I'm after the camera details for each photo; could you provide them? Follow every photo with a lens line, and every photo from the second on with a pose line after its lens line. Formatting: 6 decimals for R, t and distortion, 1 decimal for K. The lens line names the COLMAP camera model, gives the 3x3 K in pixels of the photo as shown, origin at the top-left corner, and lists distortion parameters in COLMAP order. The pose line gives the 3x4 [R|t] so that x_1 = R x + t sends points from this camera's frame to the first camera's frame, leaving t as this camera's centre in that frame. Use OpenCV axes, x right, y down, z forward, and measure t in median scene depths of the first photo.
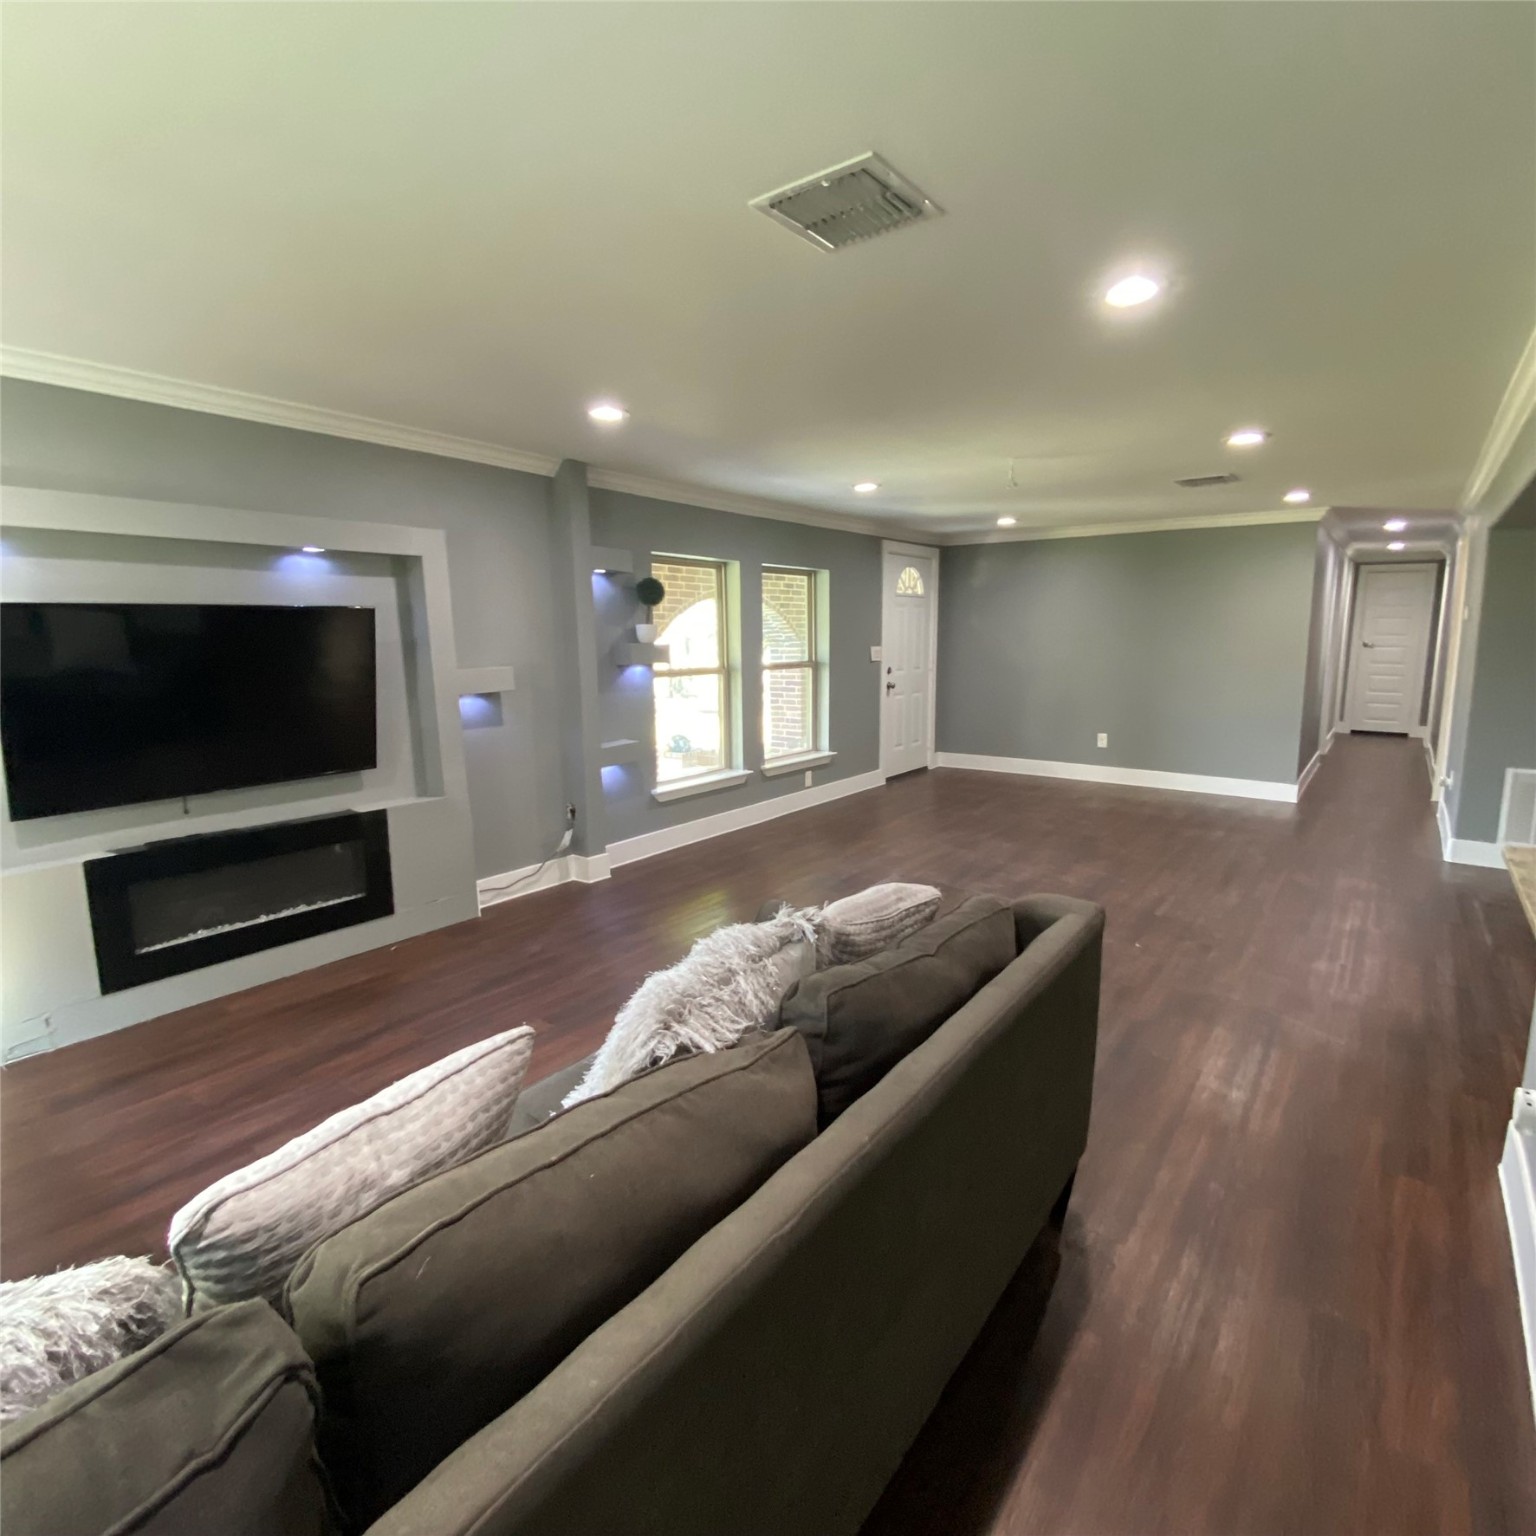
lens RADIAL K [[846.1, 0, 762.4], [0, 846.1, 762.9], [0, 0, 1]] dist [-0.012082, -0.000190]
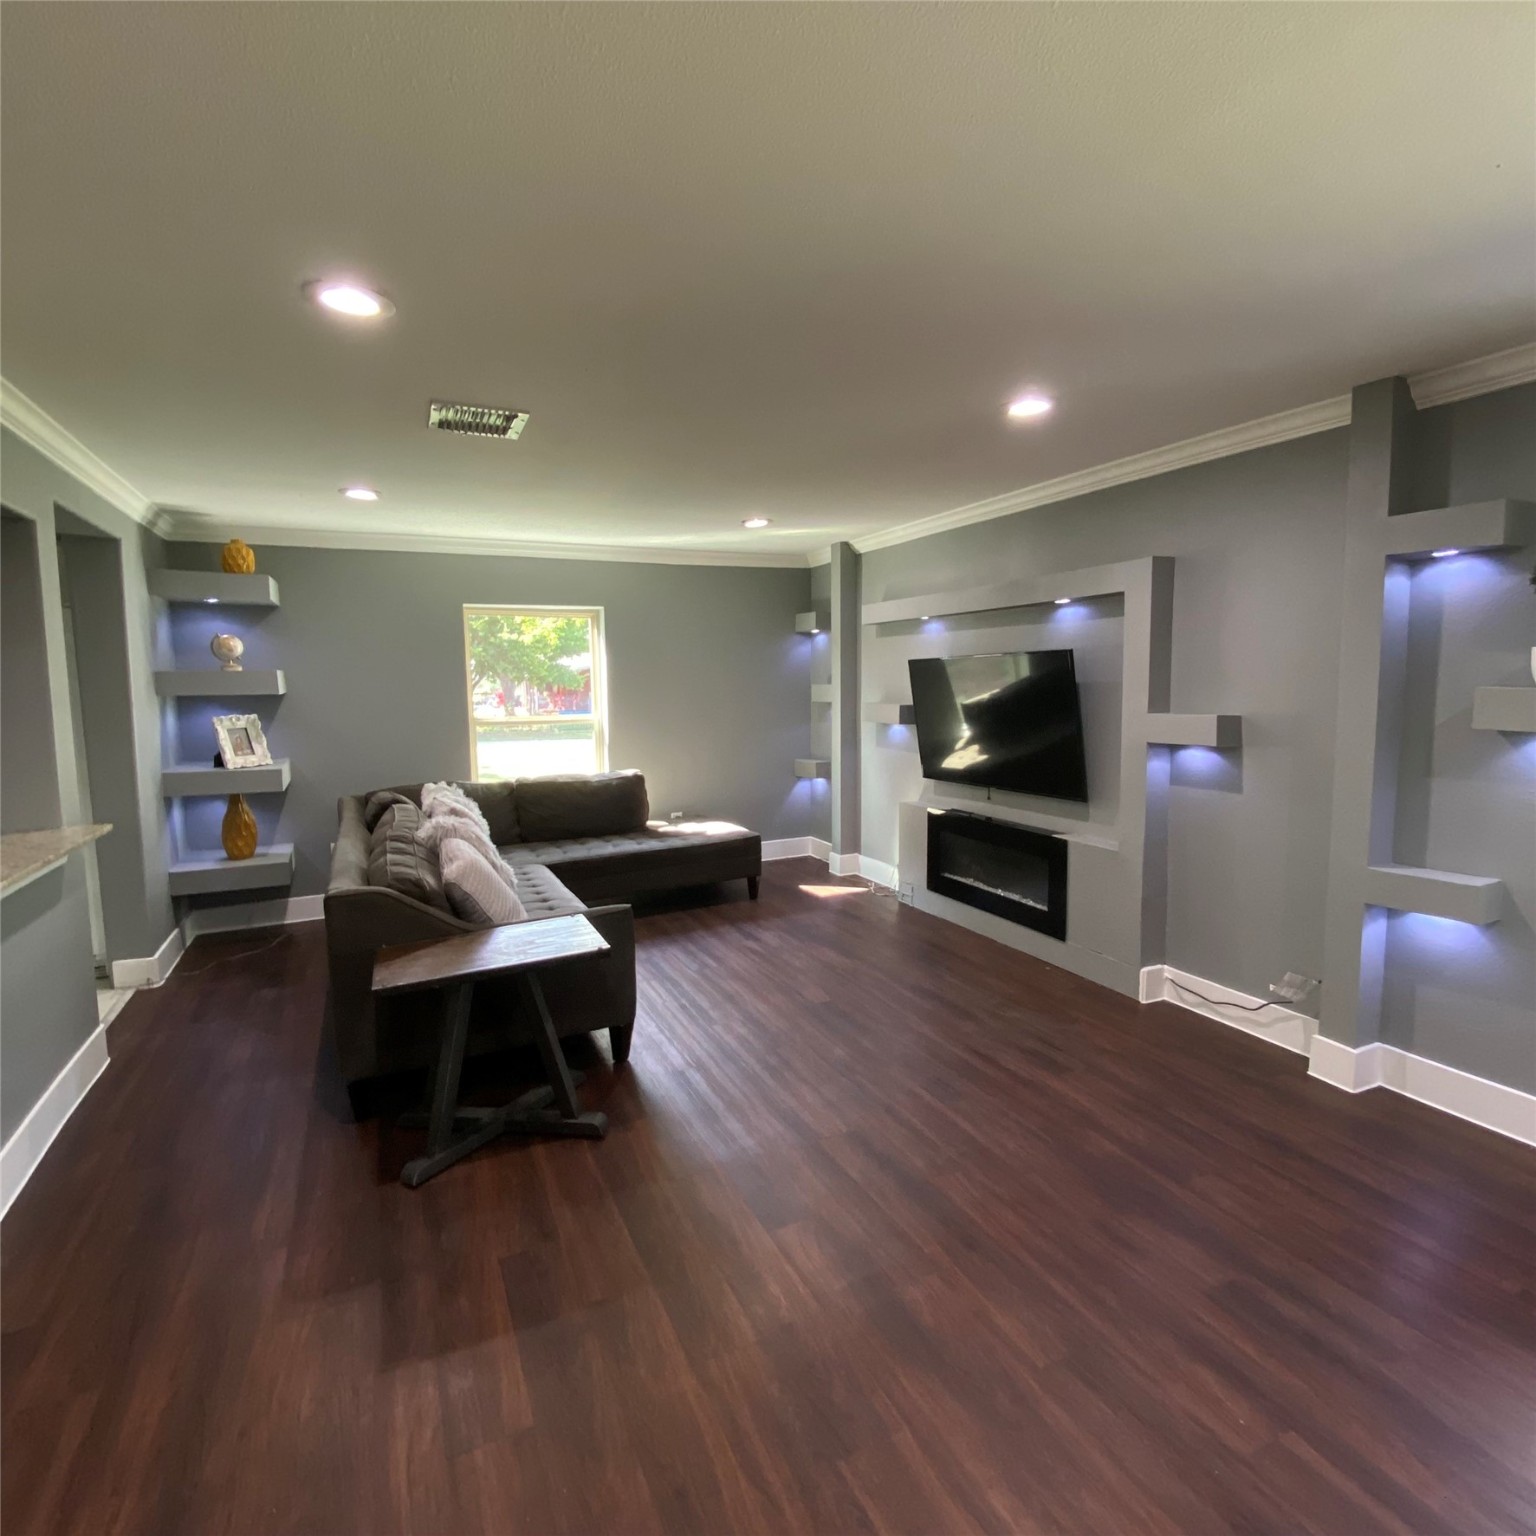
lens RADIAL K [[846.1, 0, 762.4], [0, 846.1, 762.9], [0, 0, 1]] dist [-0.012082, -0.000190]
pose [[-0.498554, 0.083678, -0.862811, 0.670030], [-0.125708, 0.977830, 0.167470, -0.174486], [0.857696, 0.191954, -0.476982, 1.215947]]
